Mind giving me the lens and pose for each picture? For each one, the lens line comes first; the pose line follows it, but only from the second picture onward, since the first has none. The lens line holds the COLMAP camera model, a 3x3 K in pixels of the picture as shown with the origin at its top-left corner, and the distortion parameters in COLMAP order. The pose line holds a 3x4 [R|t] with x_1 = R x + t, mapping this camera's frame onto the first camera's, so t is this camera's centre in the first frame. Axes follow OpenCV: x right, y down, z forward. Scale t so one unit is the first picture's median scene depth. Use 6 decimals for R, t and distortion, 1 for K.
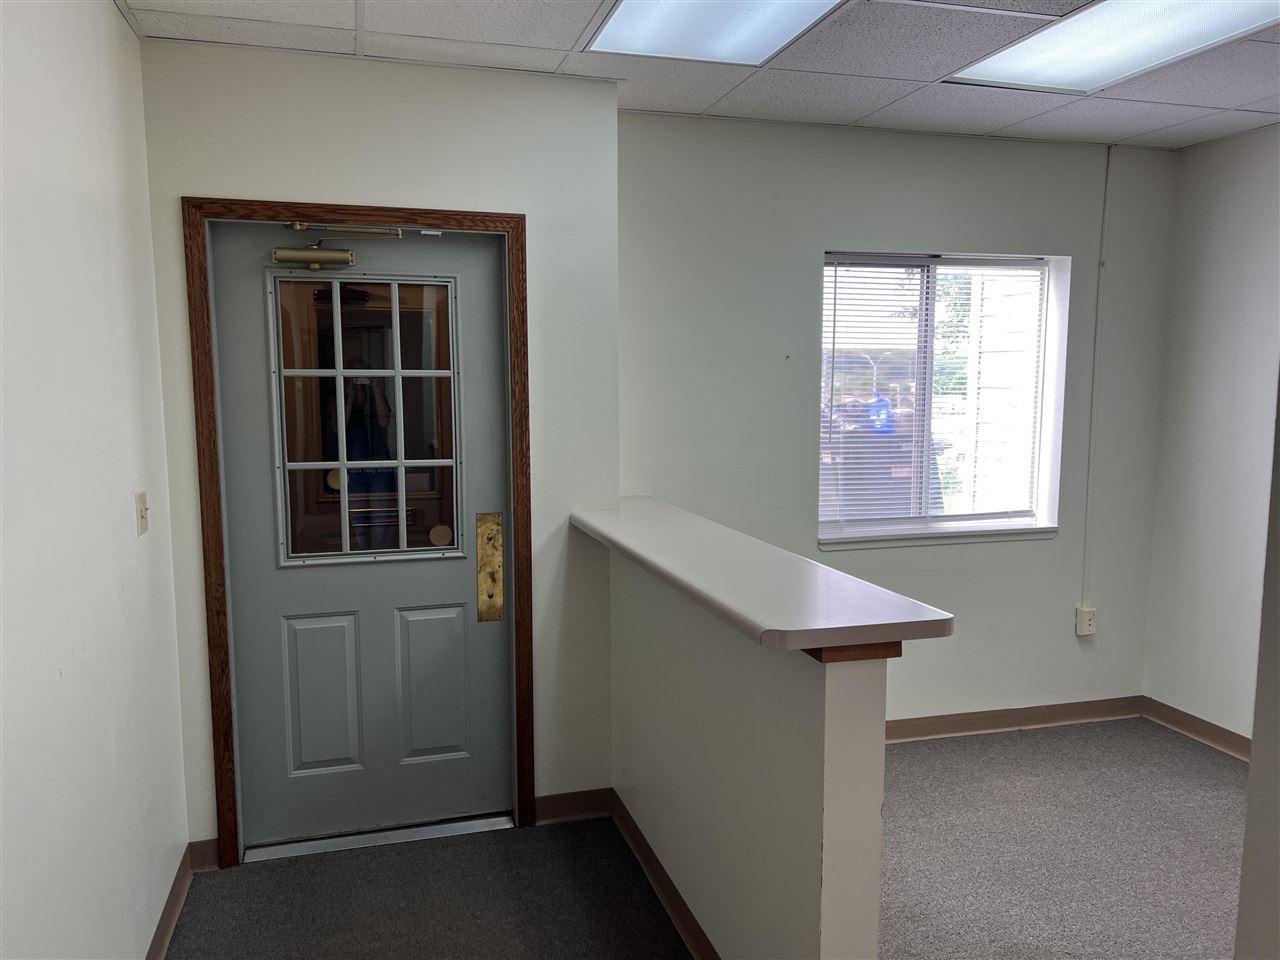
lens RADIAL K [[960.7, 0, 641.1], [0, 960.7, 479.1], [0, 0, 1]] dist [0.091179, -0.116501]
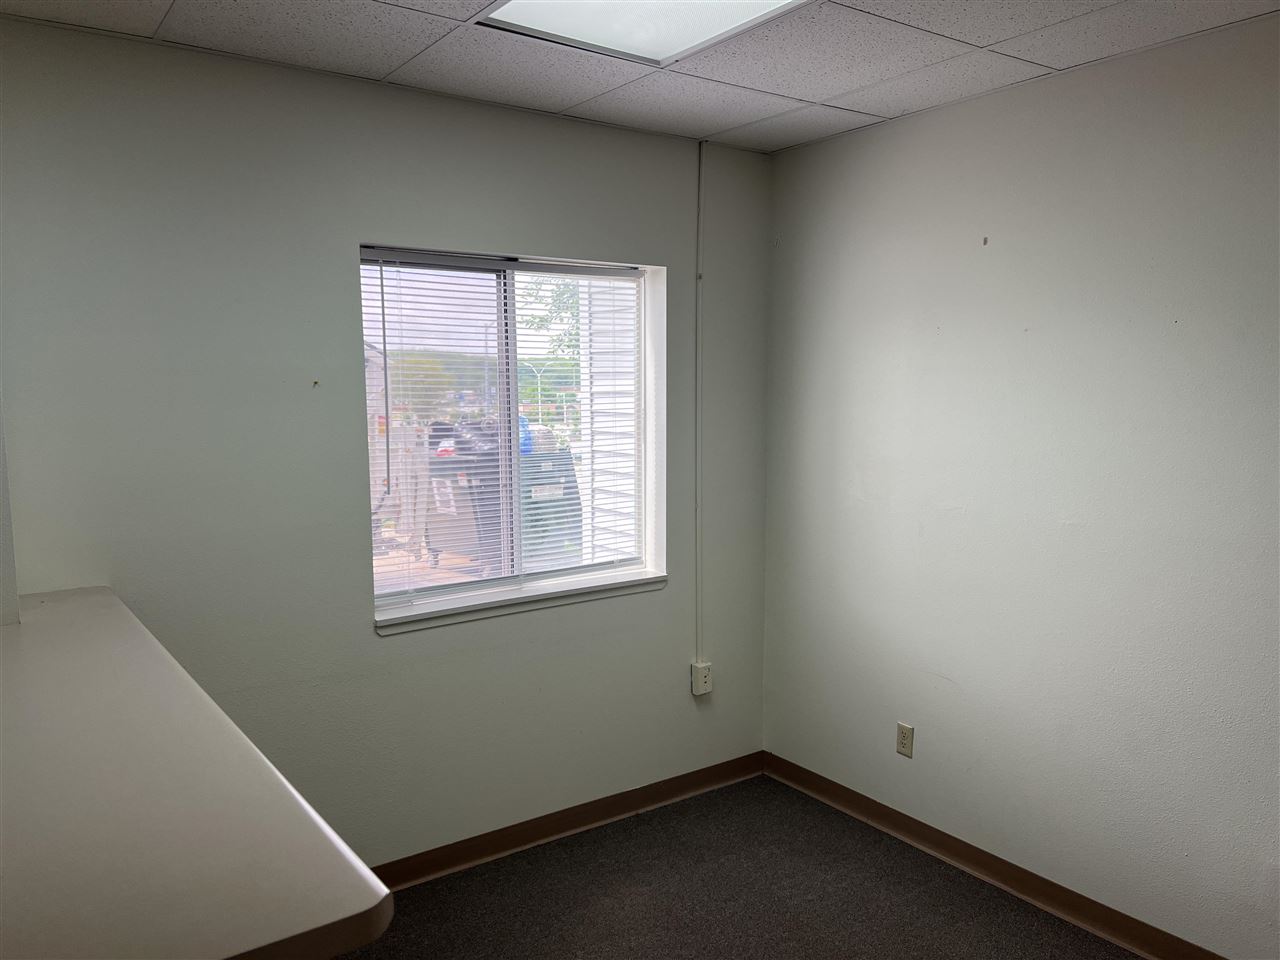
lens RADIAL K [[960.7, 0, 641.1], [0, 960.7, 479.1], [0, 0, 1]] dist [0.091179, -0.116501]
pose [[0.943368, -0.038279, 0.329533, 0.127357], [0.041027, 0.999157, -0.001388, -0.038254], [-0.329202, 0.014830, 0.944143, 0.194549]]
